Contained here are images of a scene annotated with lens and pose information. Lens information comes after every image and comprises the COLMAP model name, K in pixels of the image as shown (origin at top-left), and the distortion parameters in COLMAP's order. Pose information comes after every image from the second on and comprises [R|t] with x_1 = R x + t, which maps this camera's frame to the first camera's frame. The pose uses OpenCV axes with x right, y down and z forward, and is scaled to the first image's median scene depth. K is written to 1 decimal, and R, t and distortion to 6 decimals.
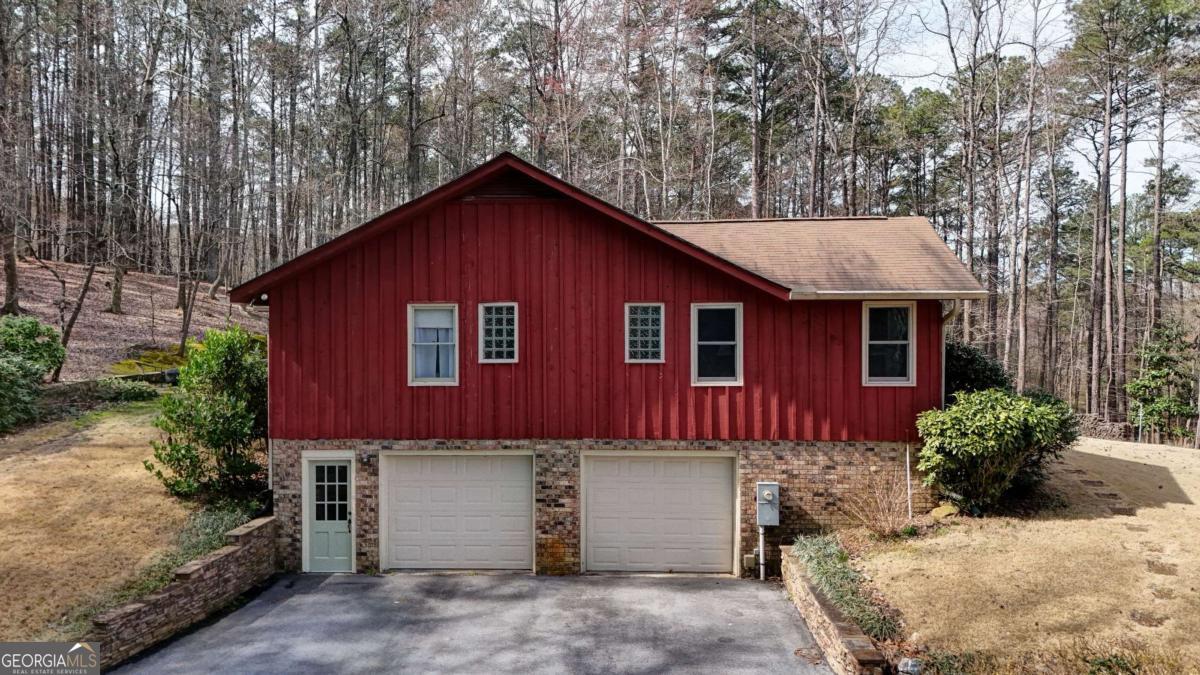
lens RADIAL K [[853.9, 0, 603.3], [0, 853.9, 336.5], [0, 0, 1]] dist [0.065449, -0.011217]
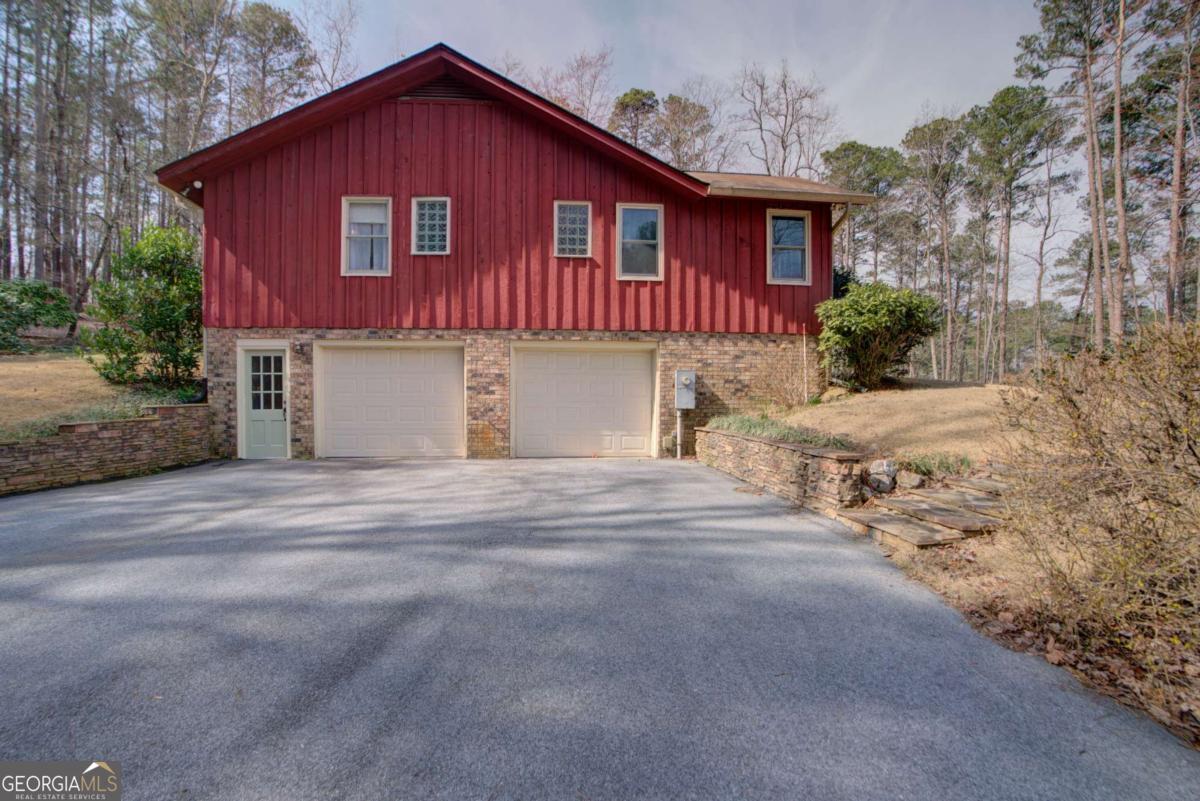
lens RADIAL K [[544.9, 0, 607.0], [0, 544.9, 397.0], [0, 0, 1]] dist [-0.055601, 0.016202]
pose [[0.992092, 0.002405, 0.125492, 0.007305], [-0.003379, 0.999966, 0.007549, 0.196971], [-0.125469, -0.007914, 0.992066, 0.323289]]
